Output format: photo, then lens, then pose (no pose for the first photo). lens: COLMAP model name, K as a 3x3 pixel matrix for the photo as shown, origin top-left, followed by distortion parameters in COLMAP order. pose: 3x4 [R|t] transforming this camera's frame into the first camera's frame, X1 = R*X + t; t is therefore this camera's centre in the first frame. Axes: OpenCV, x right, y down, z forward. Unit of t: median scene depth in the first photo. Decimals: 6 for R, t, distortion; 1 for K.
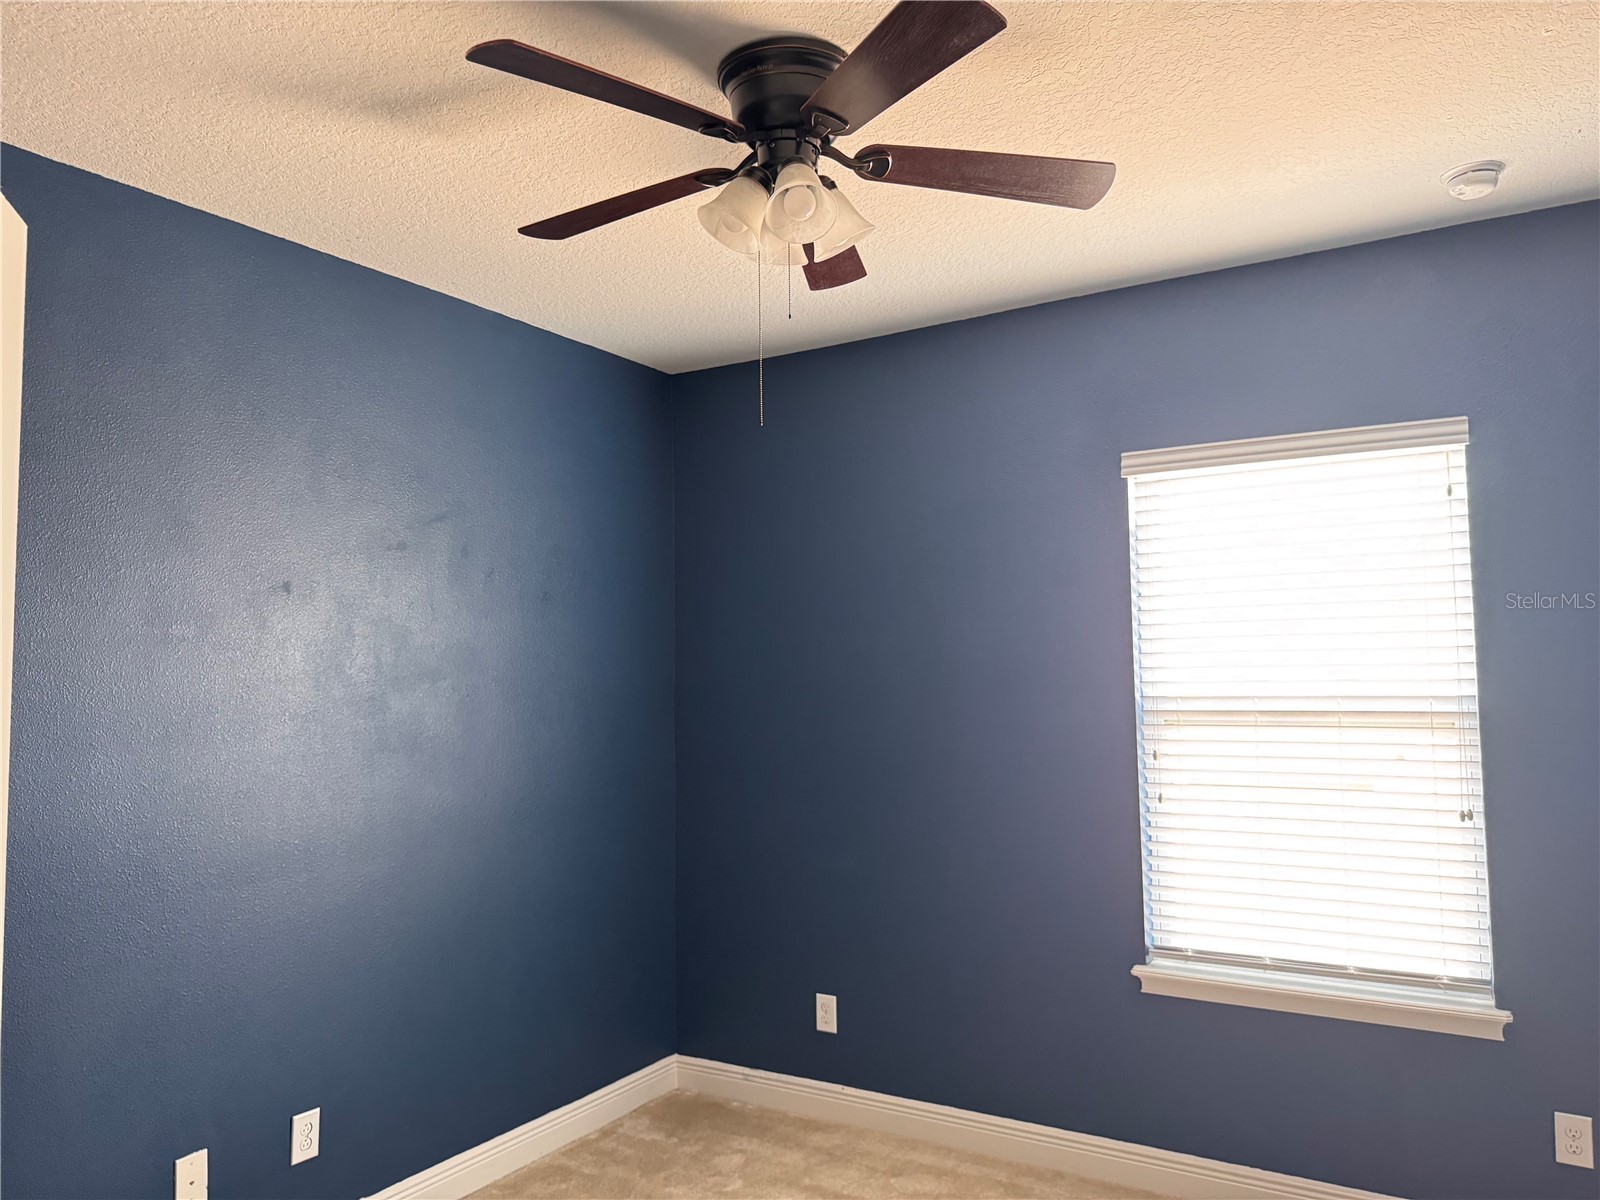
lens RADIAL K [[1115.5, 0, 809.1], [0, 1115.5, 592.7], [0, 0, 1]] dist [0.036489, -0.049487]
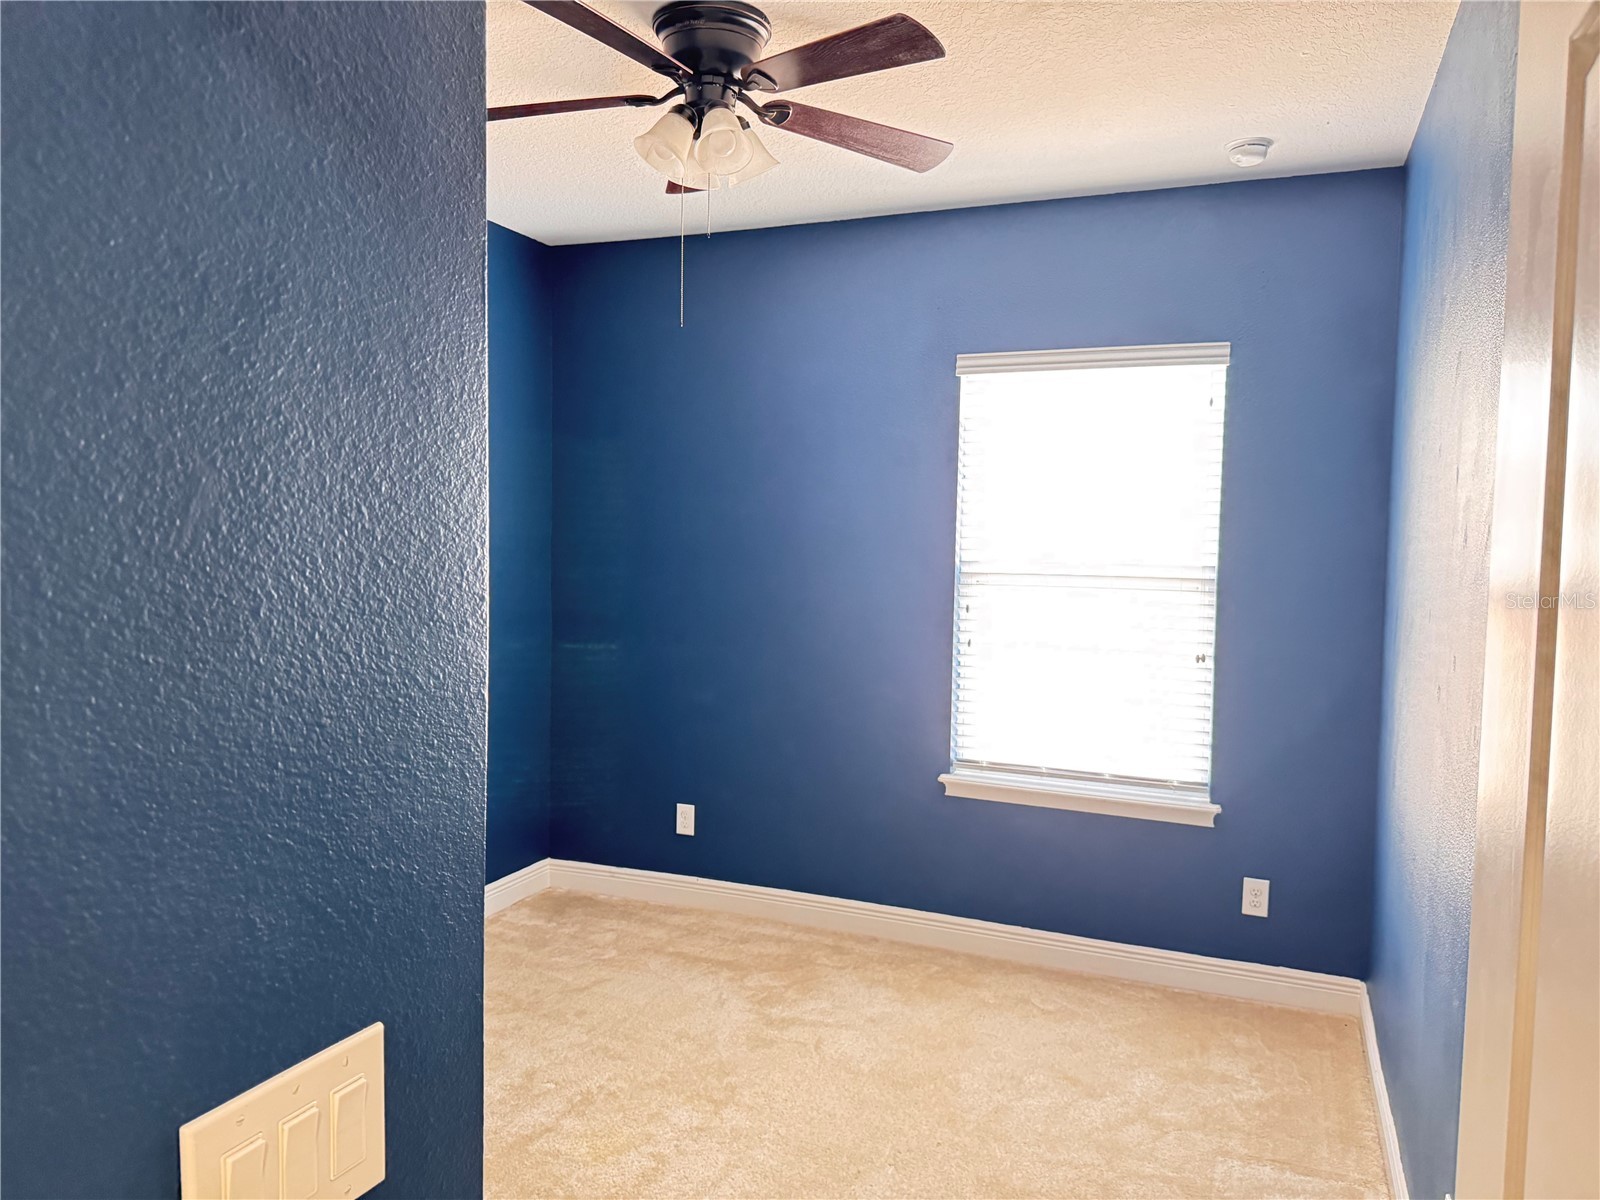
lens RADIAL K [[1115.5, 0, 780.9], [0, 1115.5, 587.6], [0, 0, 1]] dist [0.036489, -0.049487]
pose [[0.988790, 0.024535, 0.147281, -0.071733], [-0.041701, 0.992534, 0.114619, -0.008245], [-0.143369, -0.119476, 0.982431, -0.160745]]
